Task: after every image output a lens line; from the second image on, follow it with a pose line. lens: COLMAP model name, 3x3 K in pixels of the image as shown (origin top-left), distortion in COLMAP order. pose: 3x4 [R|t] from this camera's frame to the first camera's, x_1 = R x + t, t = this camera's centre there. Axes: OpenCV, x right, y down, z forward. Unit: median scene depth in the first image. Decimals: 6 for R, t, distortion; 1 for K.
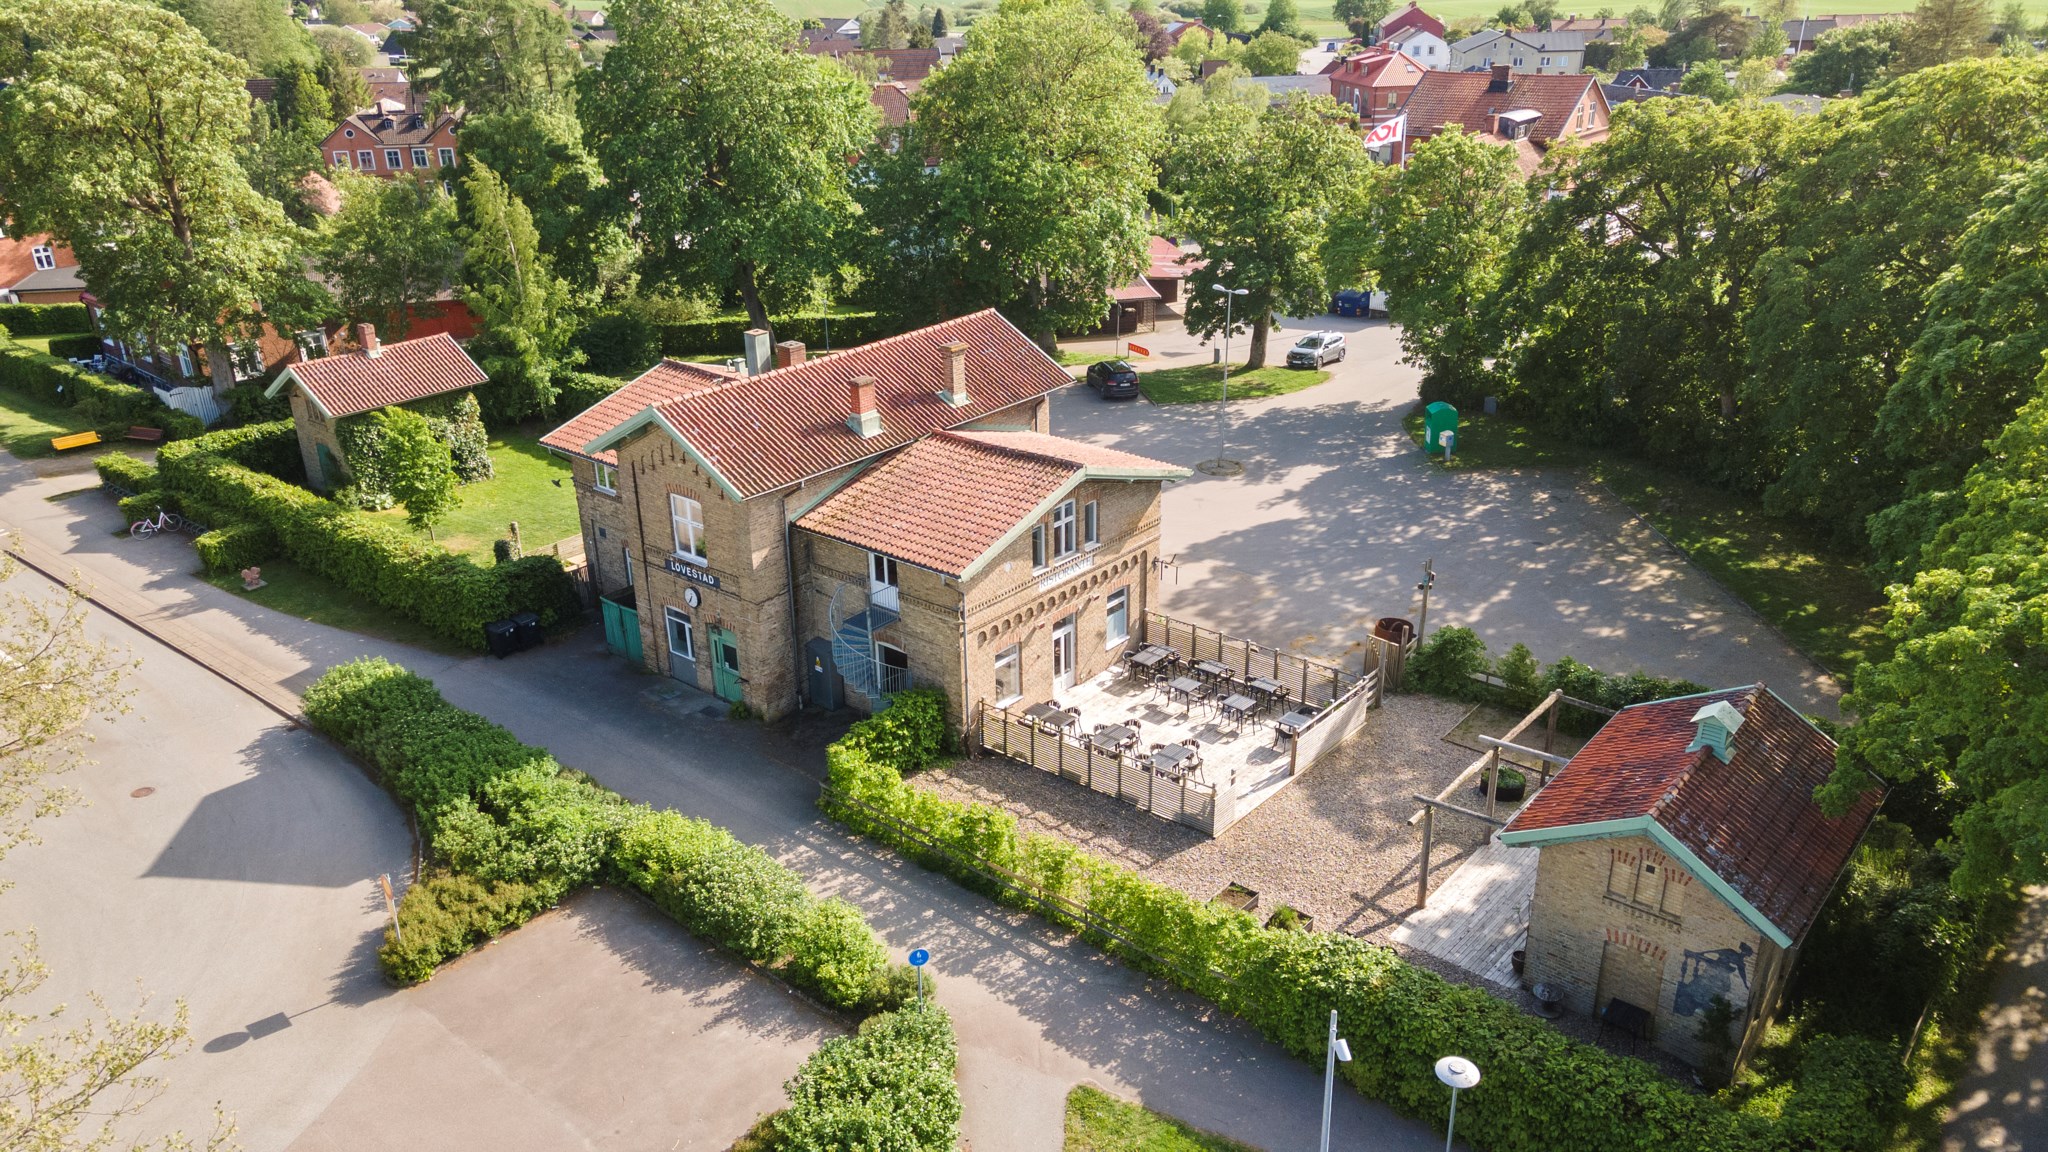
lens RADIAL K [[1389.9, 0, 1011.7], [0, 1389.9, 568.7], [0, 0, 1]] dist [0.054466, -0.044104]
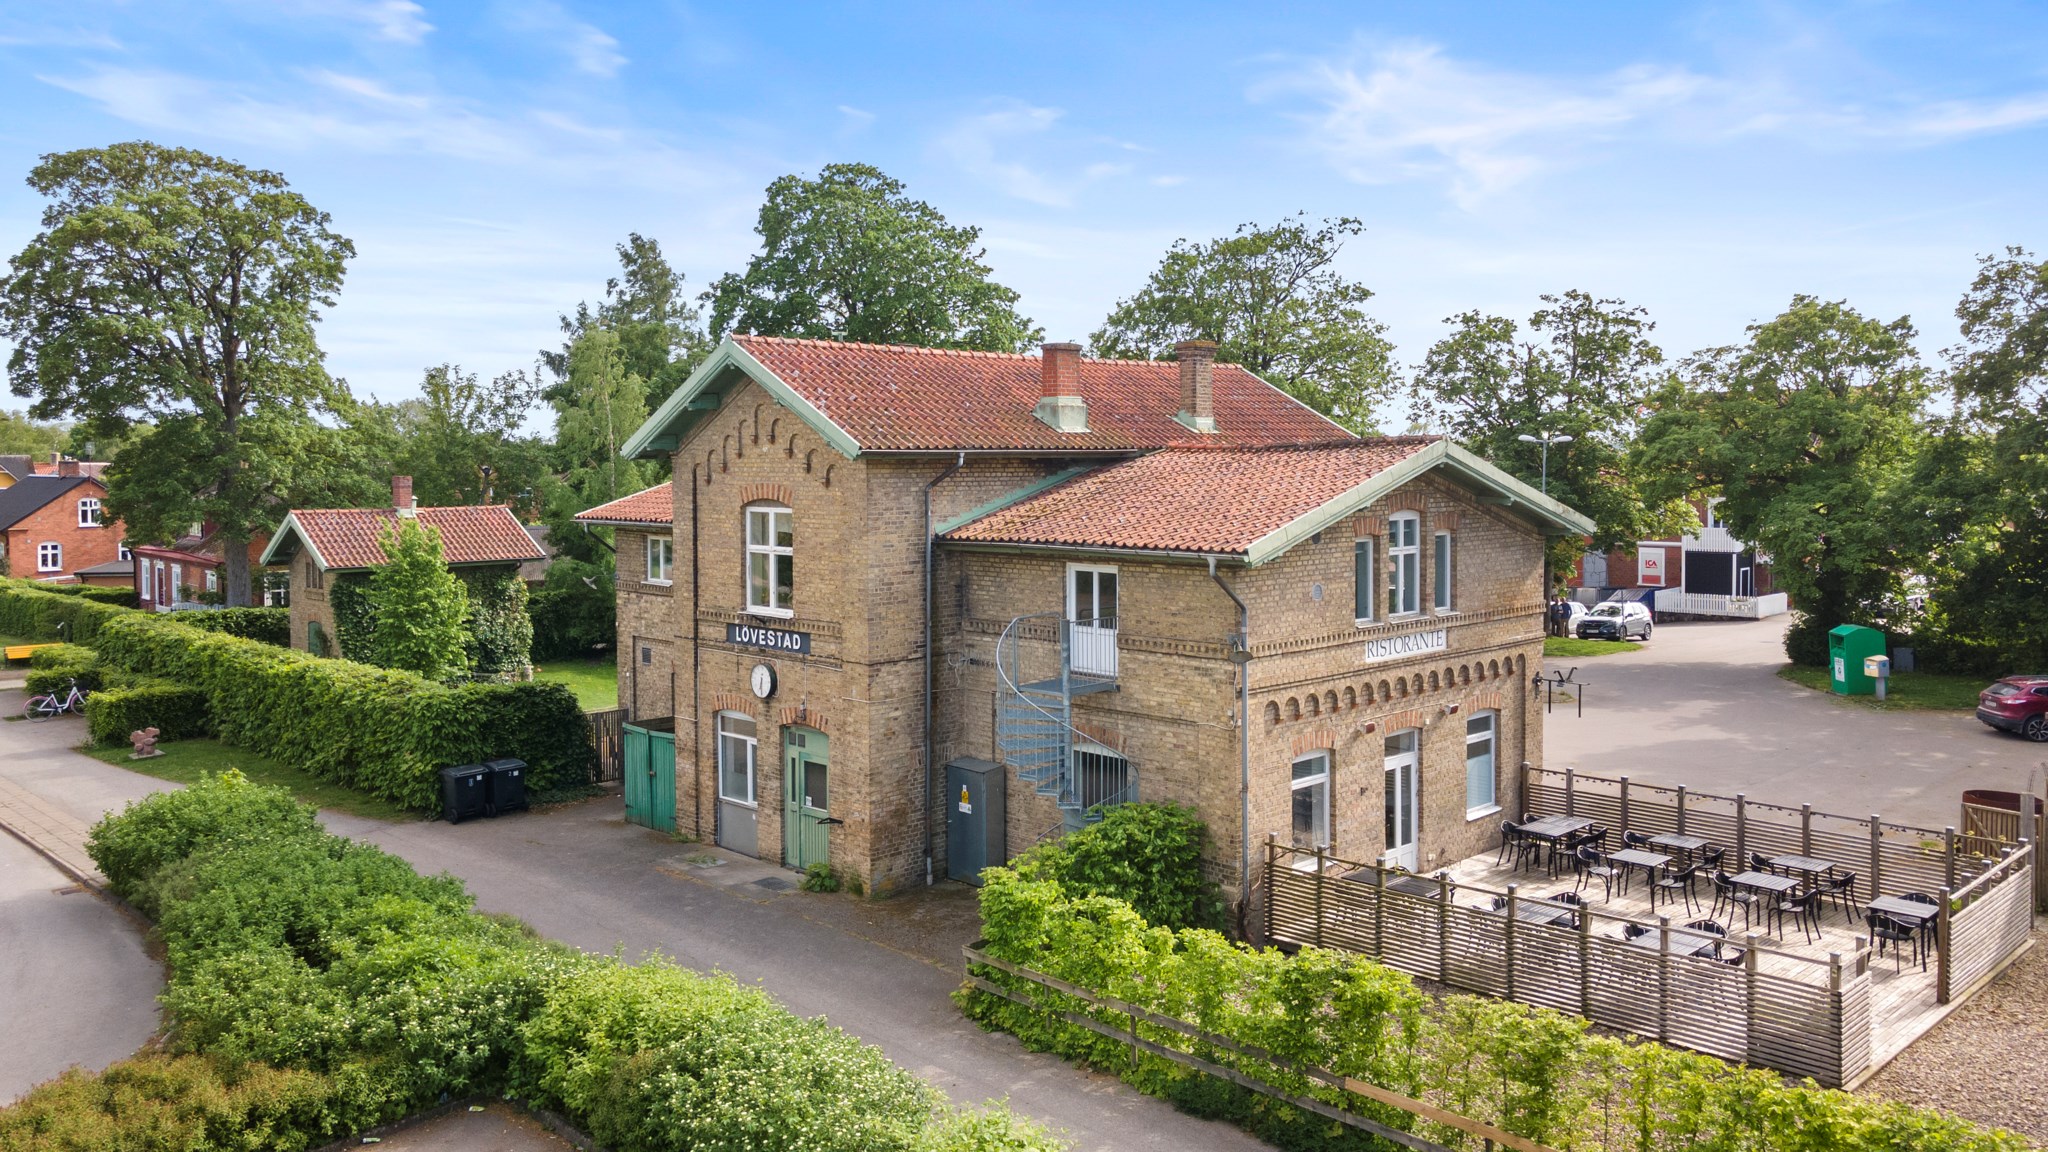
lens RADIAL K [[1389.9, 0, 1011.7], [0, 1389.9, 568.7], [0, 0, 1]] dist [0.054466, -0.044104]
pose [[0.995512, 0.016317, -0.093214, -0.069136], [-0.048415, 0.934163, -0.353547, 0.183708], [0.081308, 0.356473, 0.930761, 0.441745]]
